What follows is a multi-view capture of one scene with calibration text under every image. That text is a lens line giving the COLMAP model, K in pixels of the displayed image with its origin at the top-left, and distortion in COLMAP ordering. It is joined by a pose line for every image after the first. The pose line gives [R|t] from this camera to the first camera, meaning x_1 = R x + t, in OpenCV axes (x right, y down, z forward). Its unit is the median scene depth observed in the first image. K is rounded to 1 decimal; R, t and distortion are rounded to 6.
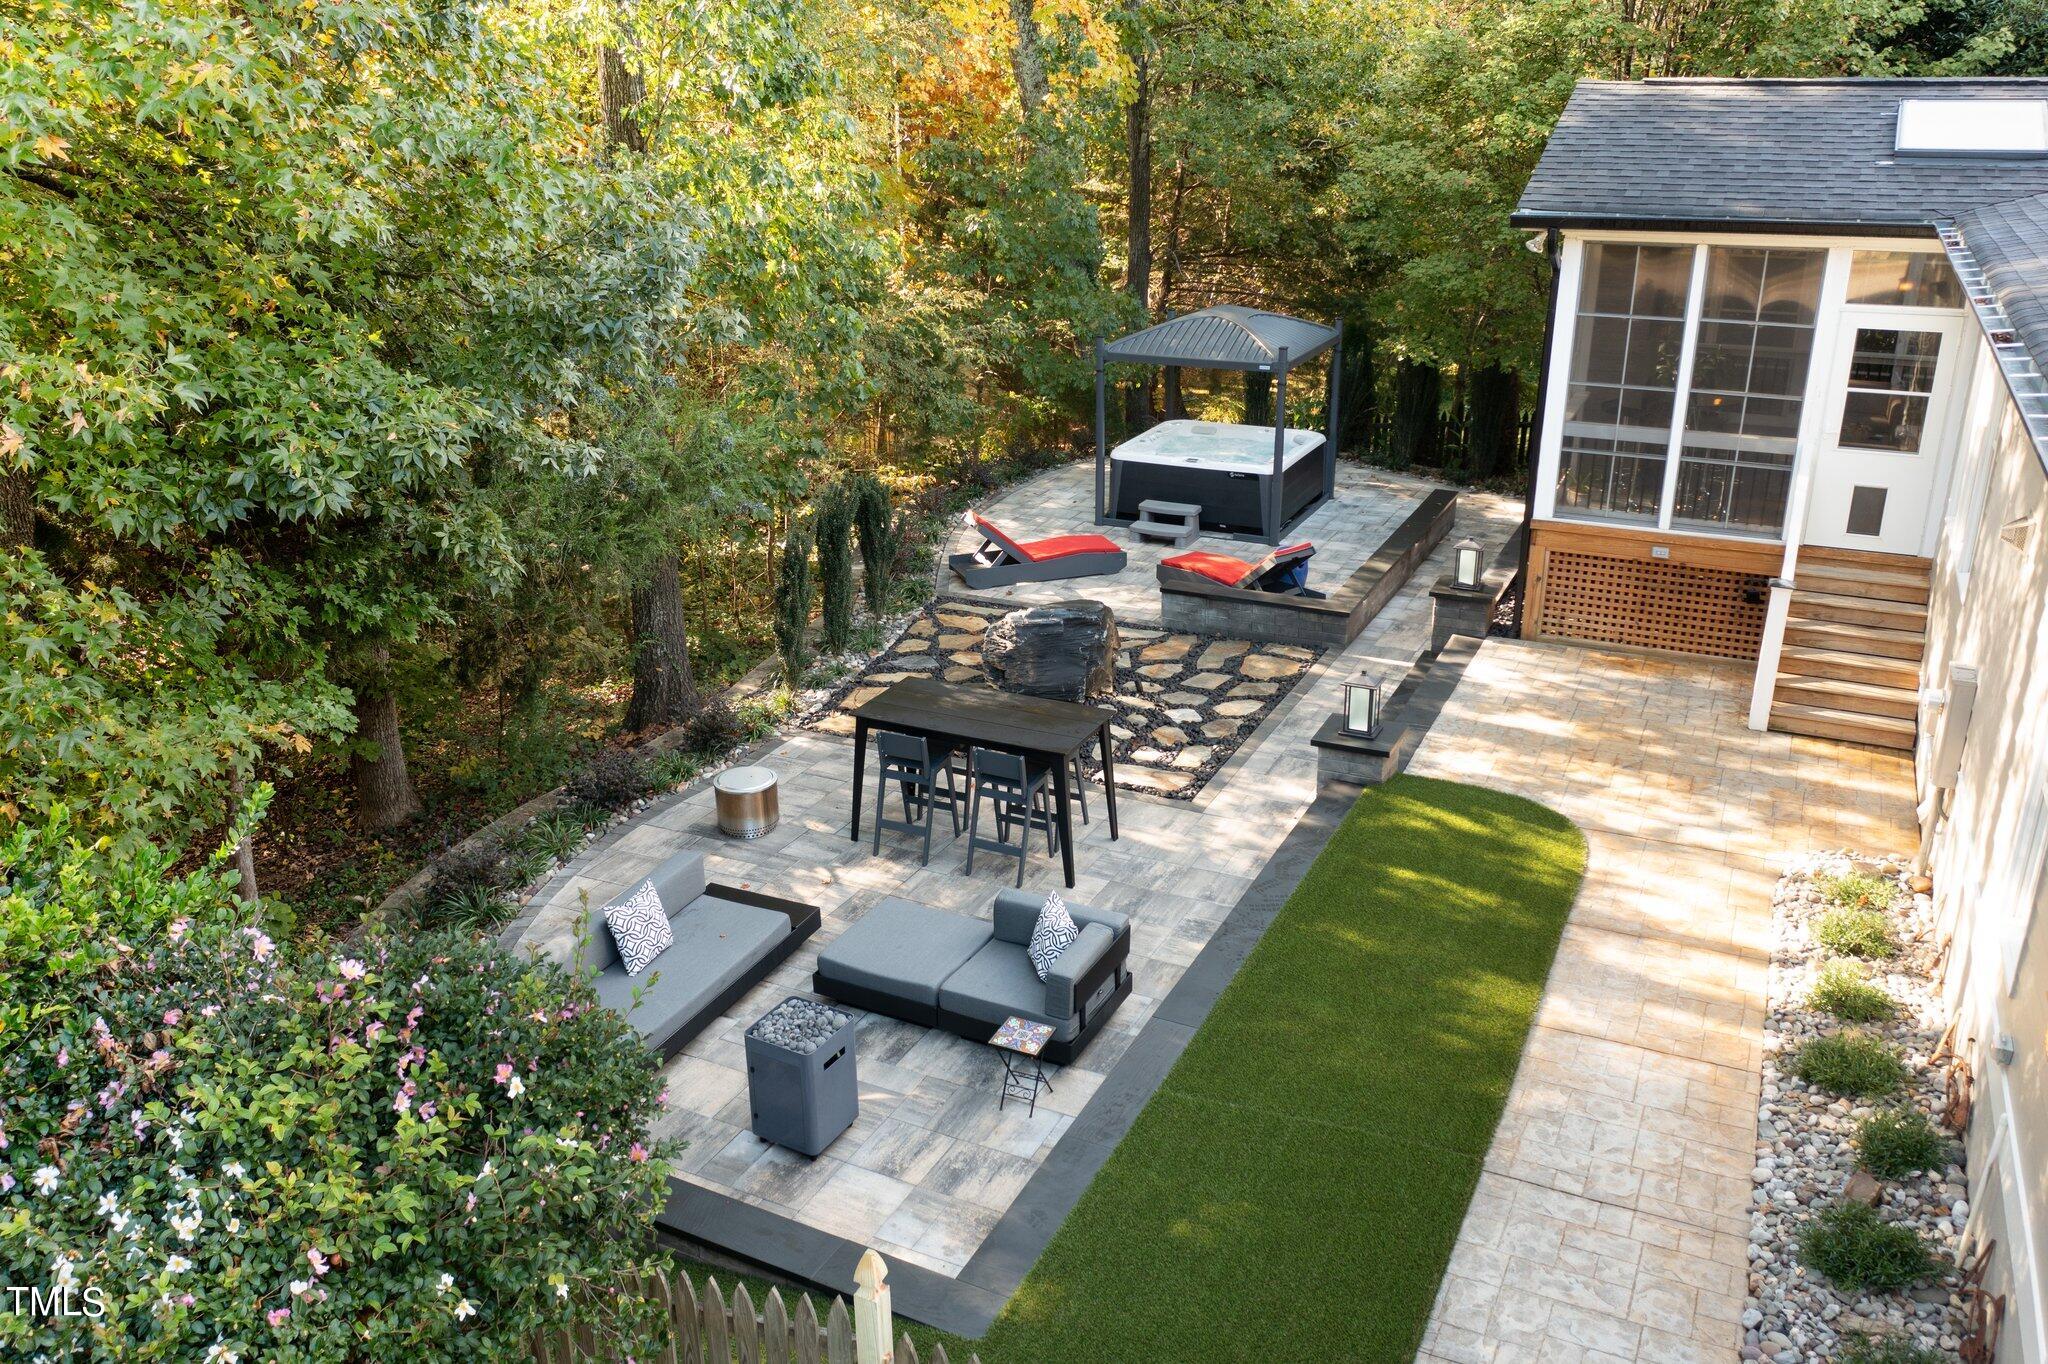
lens RADIAL K [[1646.9, 0, 1024.0], [0, 1646.9, 682.0], [0, 0, 1]] dist [-0.003967, 0.000096]
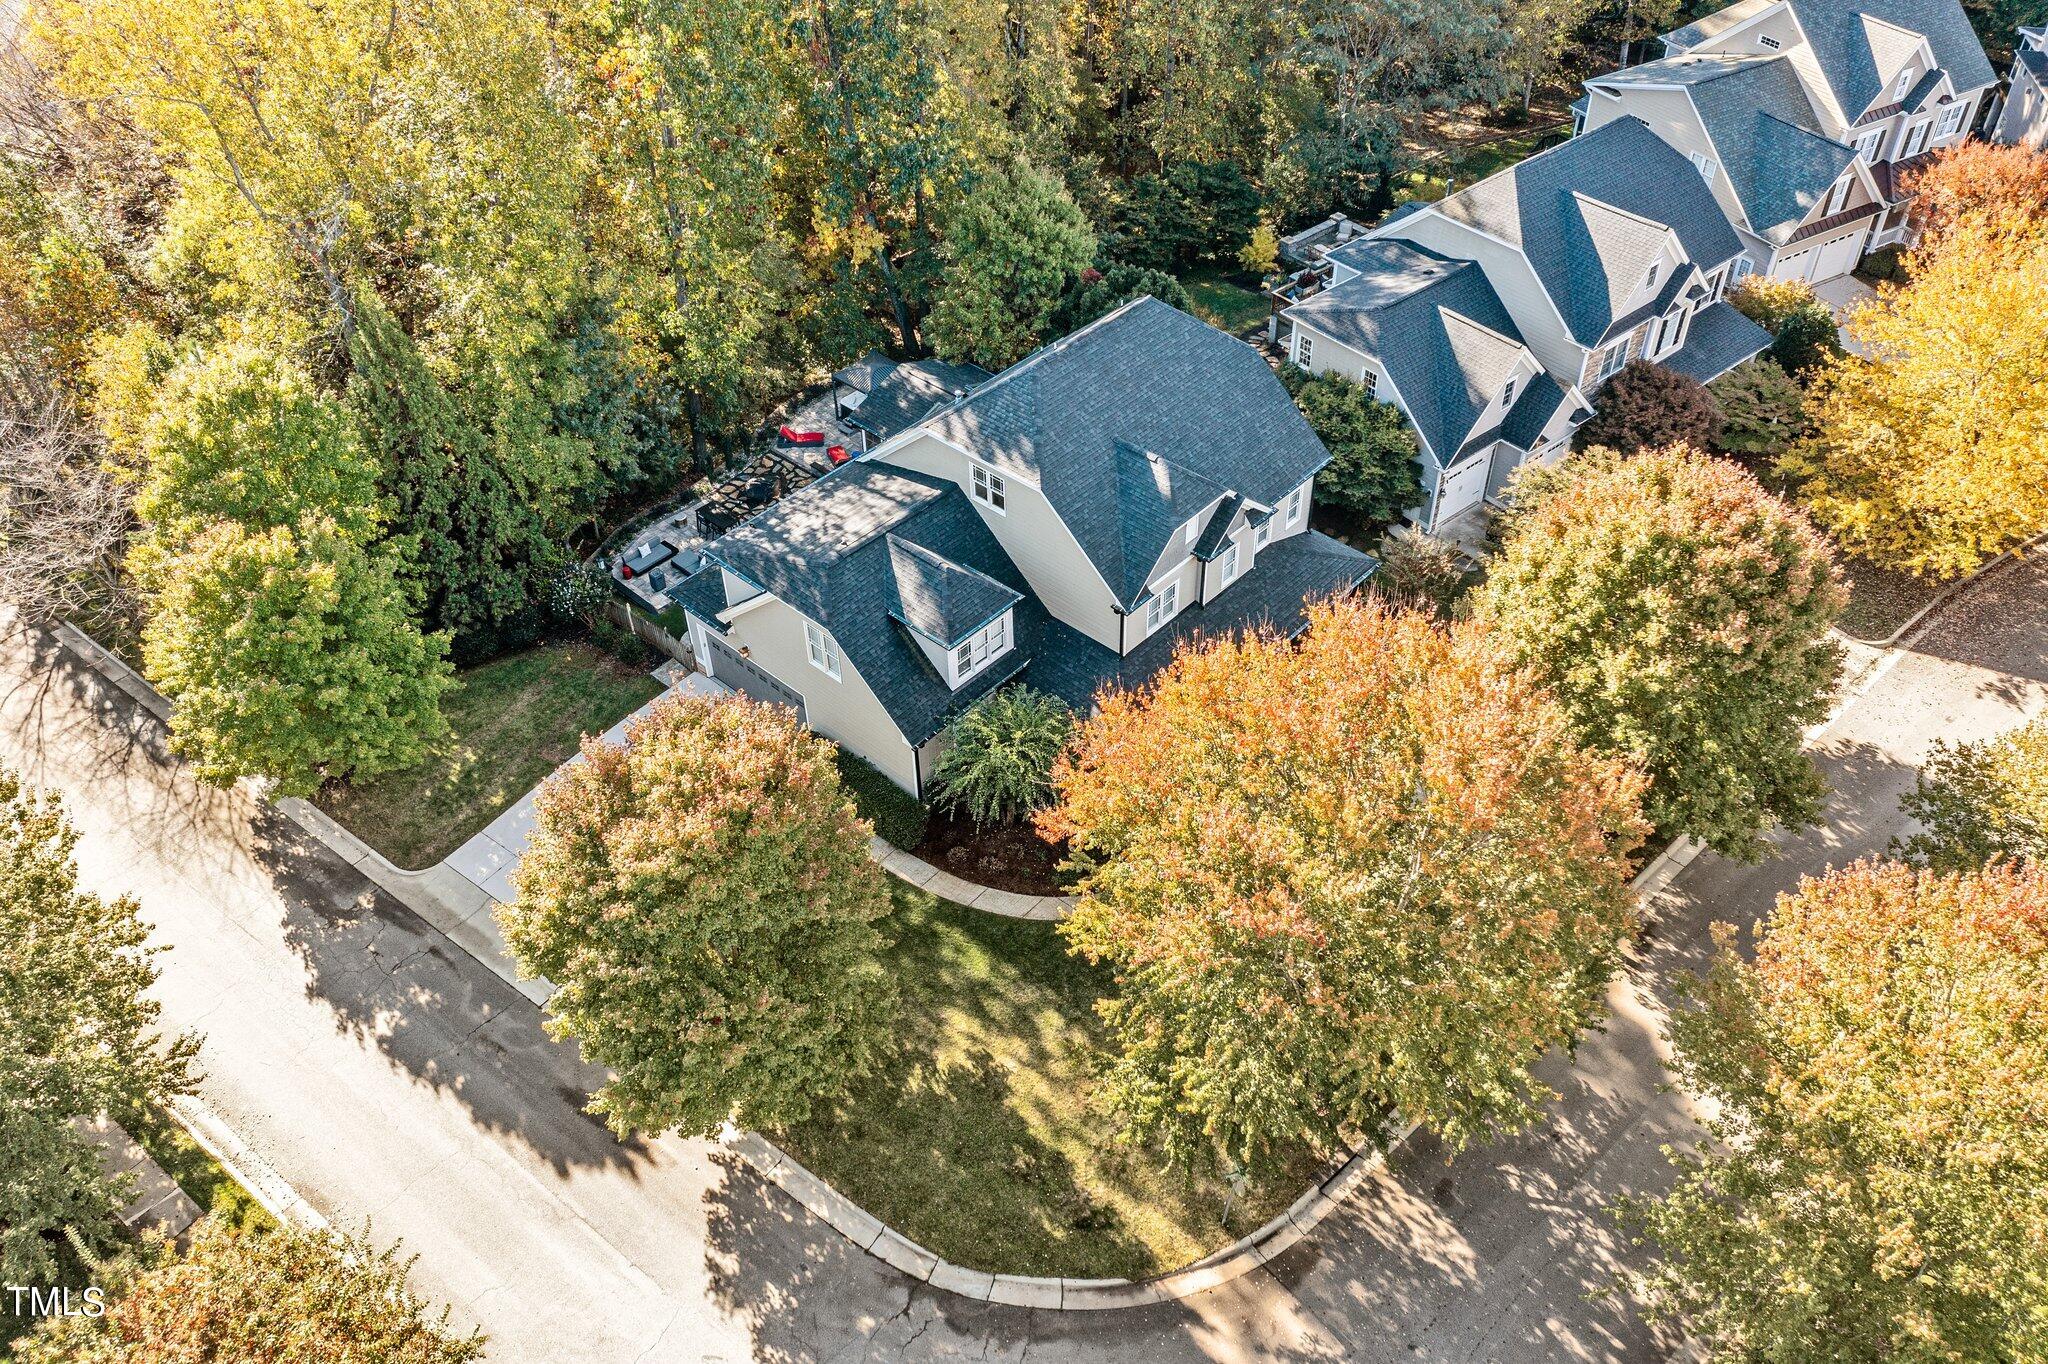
lens RADIAL K [[1603.2, 0, 1024.0], [0, 1603.2, 682.0], [0, 0, 1]] dist [0.004306, 0.000856]
pose [[0.956128, 0.197269, -0.216573, 1.750583], [-0.103039, 0.918508, 0.381740, -1.275737], [0.274230, -0.342677, 0.898538, -2.900268]]
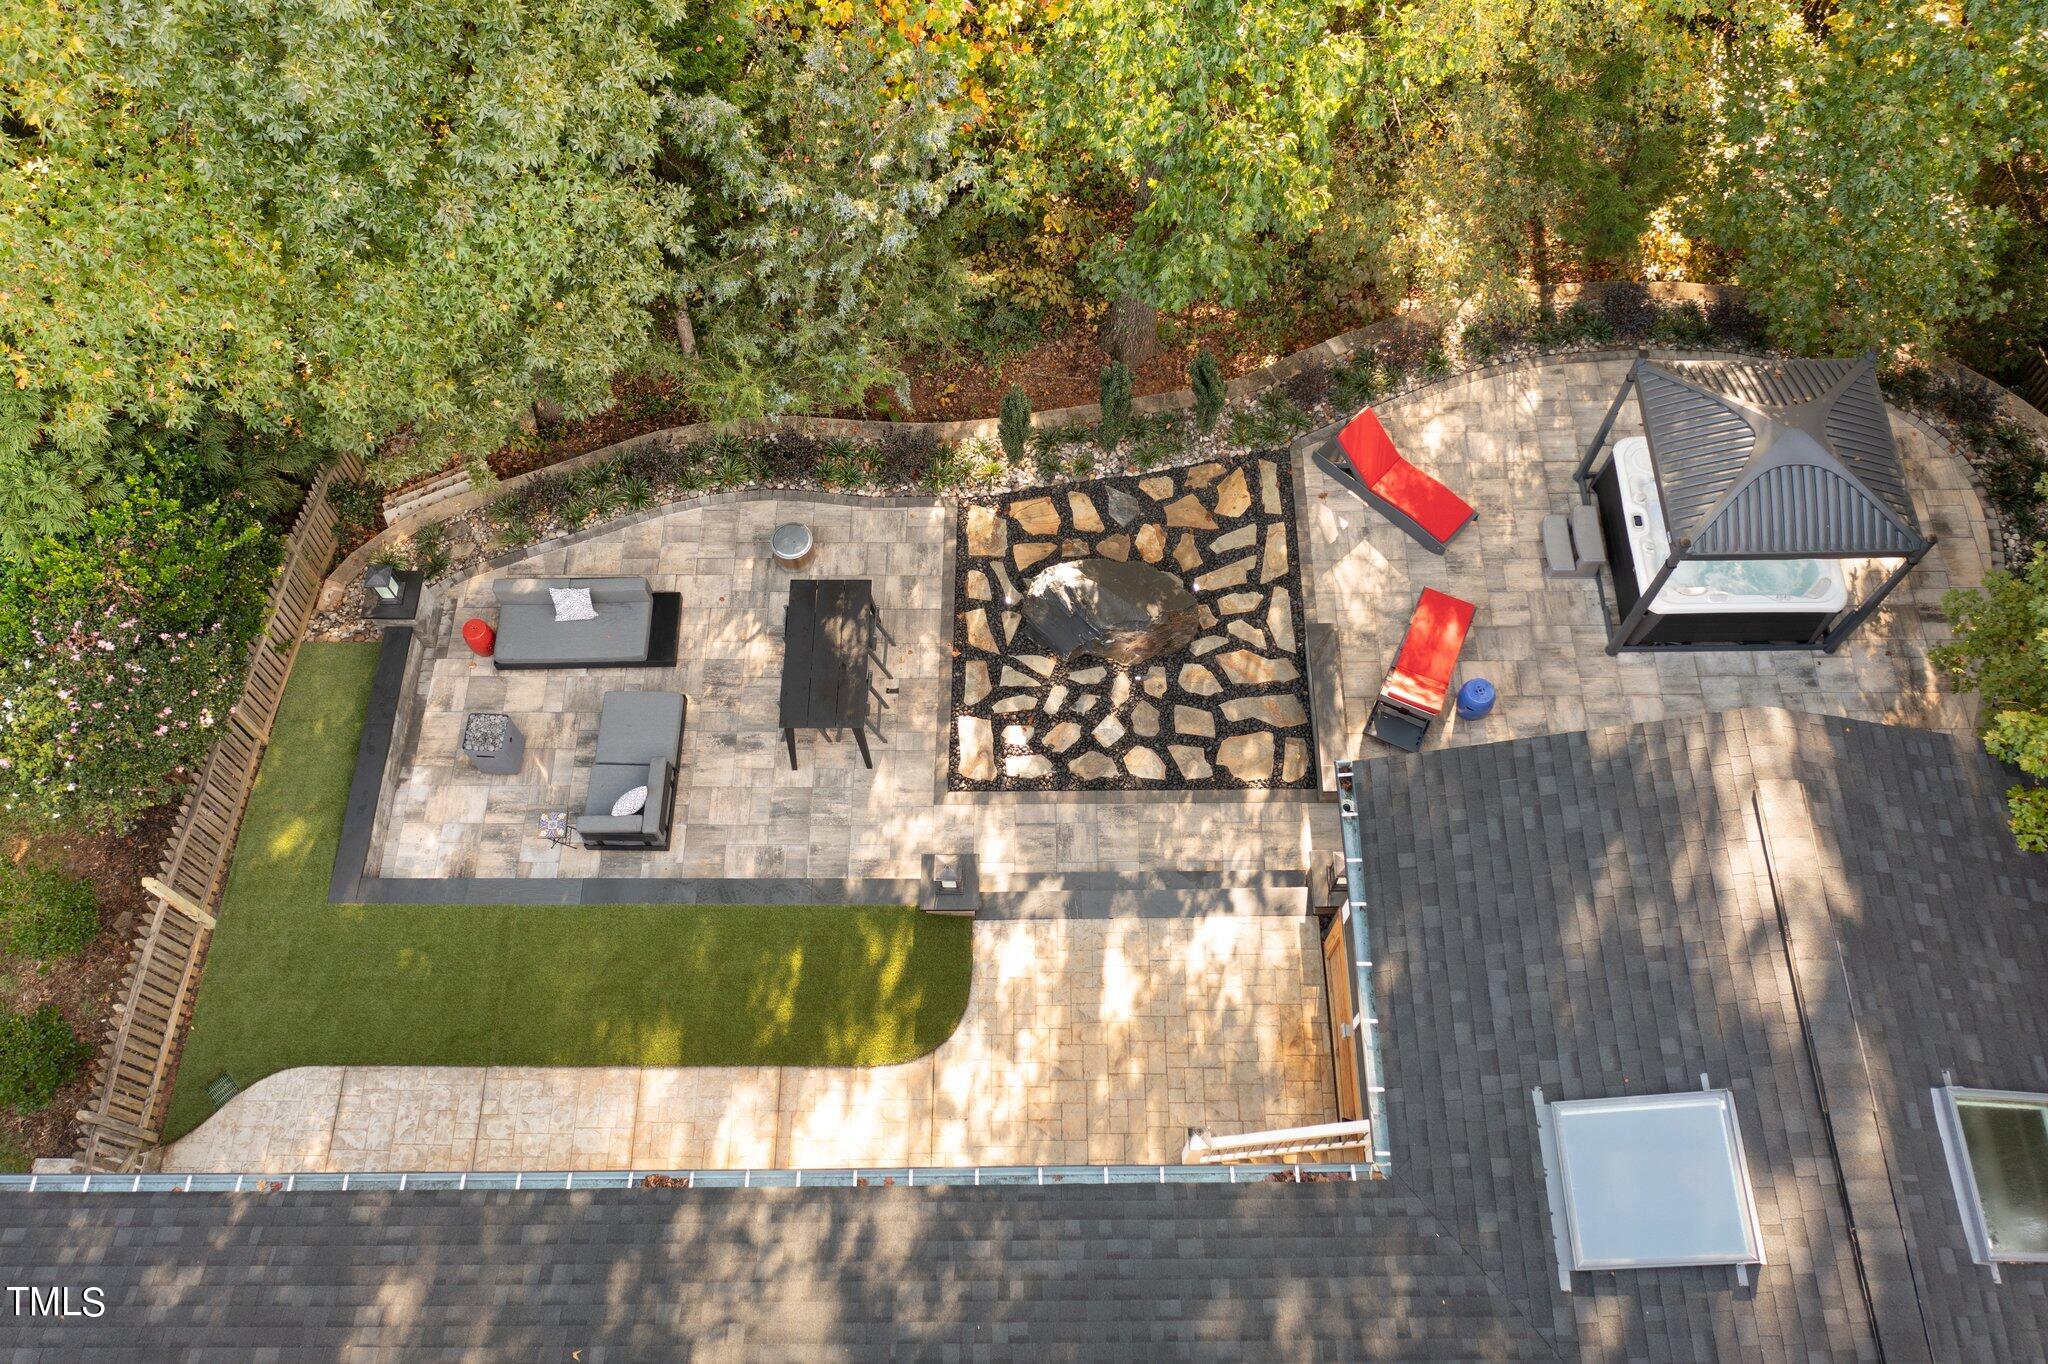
lens RADIAL K [[1615.1, 0, 1024.0], [0, 1615.1, 682.0], [0, 0, 1]] dist [-0.031507, -0.002682]
pose [[0.431768, 0.814498, -0.387518, 0.507651], [-0.306062, 0.536436, 0.786488, -0.929203], [0.848471, -0.220976, 0.480903, 0.378912]]
